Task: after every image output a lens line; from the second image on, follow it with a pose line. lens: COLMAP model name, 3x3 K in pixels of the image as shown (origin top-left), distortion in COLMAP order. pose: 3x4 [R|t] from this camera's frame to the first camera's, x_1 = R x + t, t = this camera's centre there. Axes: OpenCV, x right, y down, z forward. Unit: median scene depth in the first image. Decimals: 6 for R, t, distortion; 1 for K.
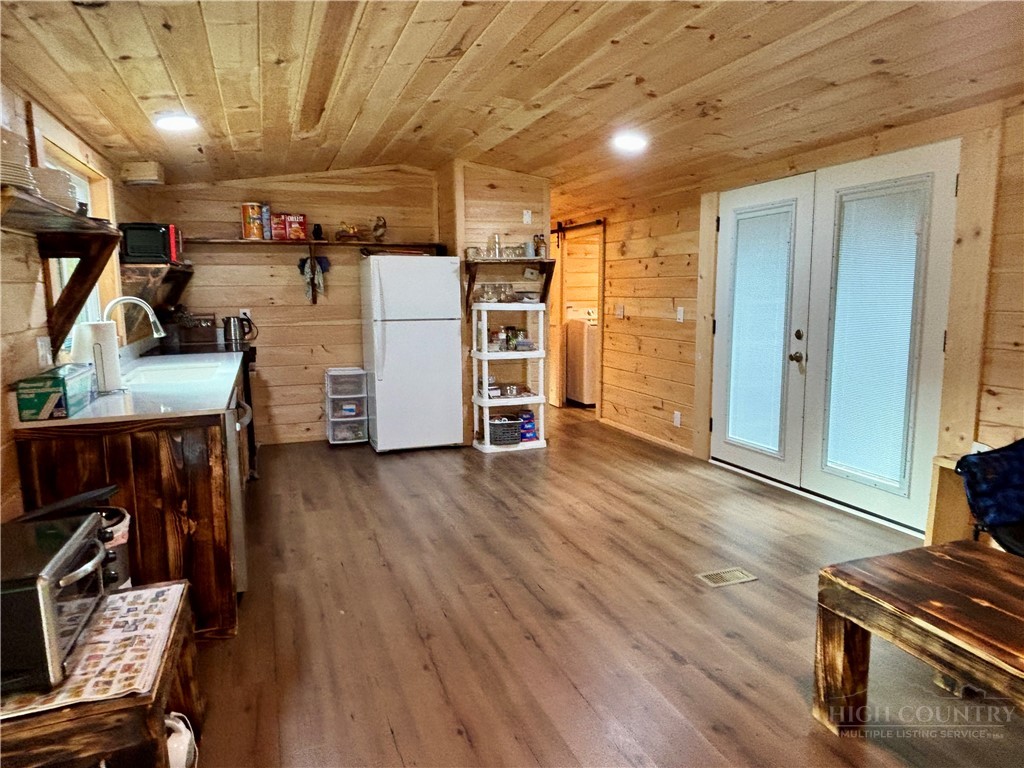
lens RADIAL K [[662.0, 0, 512.0], [0, 662.0, 384.0], [0, 0, 1]] dist [0.054752, -0.057774]
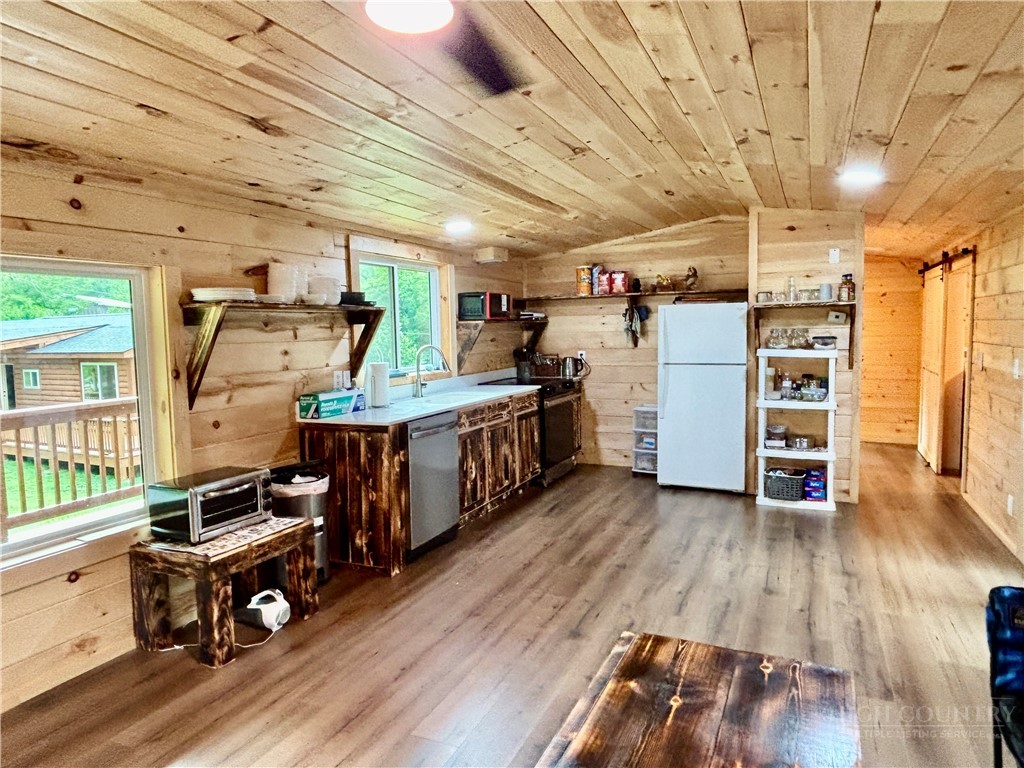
lens RADIAL K [[662.0, 0, 512.0], [0, 662.0, 384.0], [0, 0, 1]] dist [0.054752, -0.057774]
pose [[0.710870, 0.055350, -0.701142, 0.377818], [-0.089153, 0.995948, -0.011767, -0.026608], [0.697650, 0.070874, 0.712924, 0.047088]]
